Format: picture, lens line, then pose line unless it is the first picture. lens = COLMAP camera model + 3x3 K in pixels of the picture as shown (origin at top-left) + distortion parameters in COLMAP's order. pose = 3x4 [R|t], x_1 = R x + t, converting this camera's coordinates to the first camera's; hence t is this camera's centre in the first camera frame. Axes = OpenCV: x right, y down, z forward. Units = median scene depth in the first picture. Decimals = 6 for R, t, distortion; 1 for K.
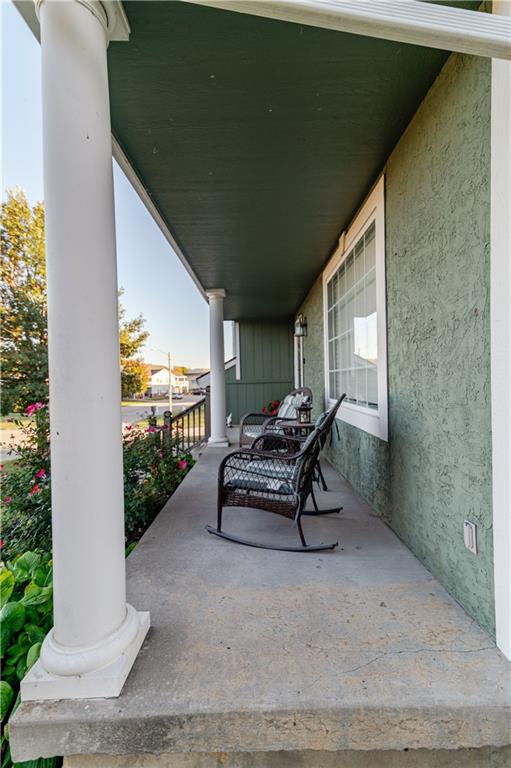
lens RADIAL K [[344.1, 0, 256.7], [0, 344.1, 384.5], [0, 0, 1]] dist [0.017132, -0.000537]
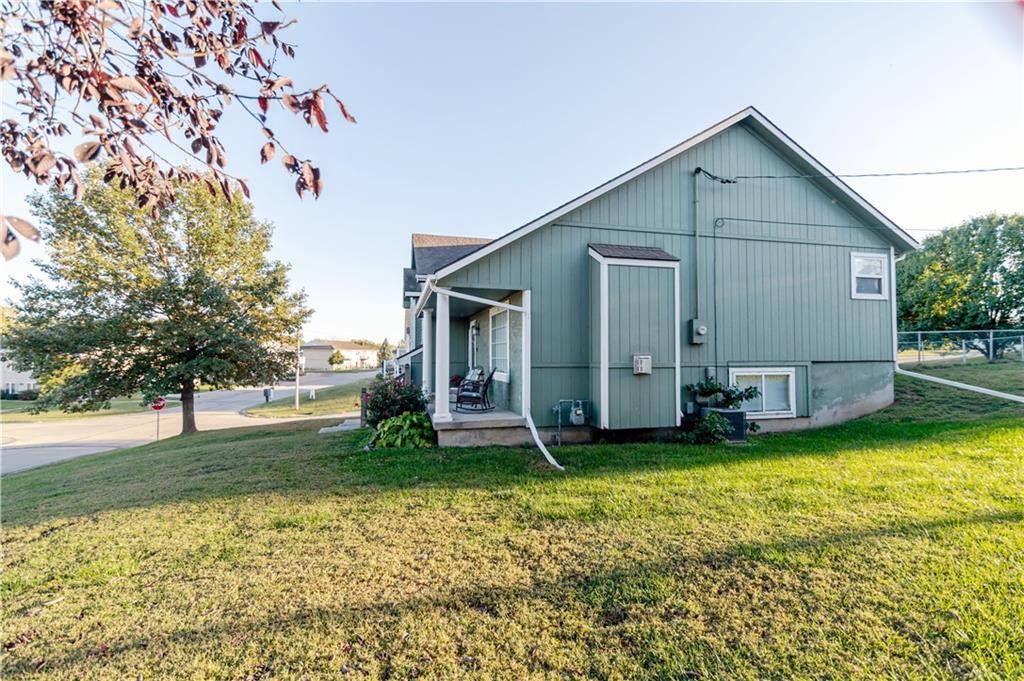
lens RADIAL K [[458.8, 0, 514.2], [0, 458.8, 343.7], [0, 0, 1]] dist [0.017132, -0.000537]
pose [[0.969255, 0.030540, 0.244156, -0.334906], [-0.018678, 0.998536, -0.050756, 0.013557], [-0.245349, 0.044635, 0.968407, -1.707013]]
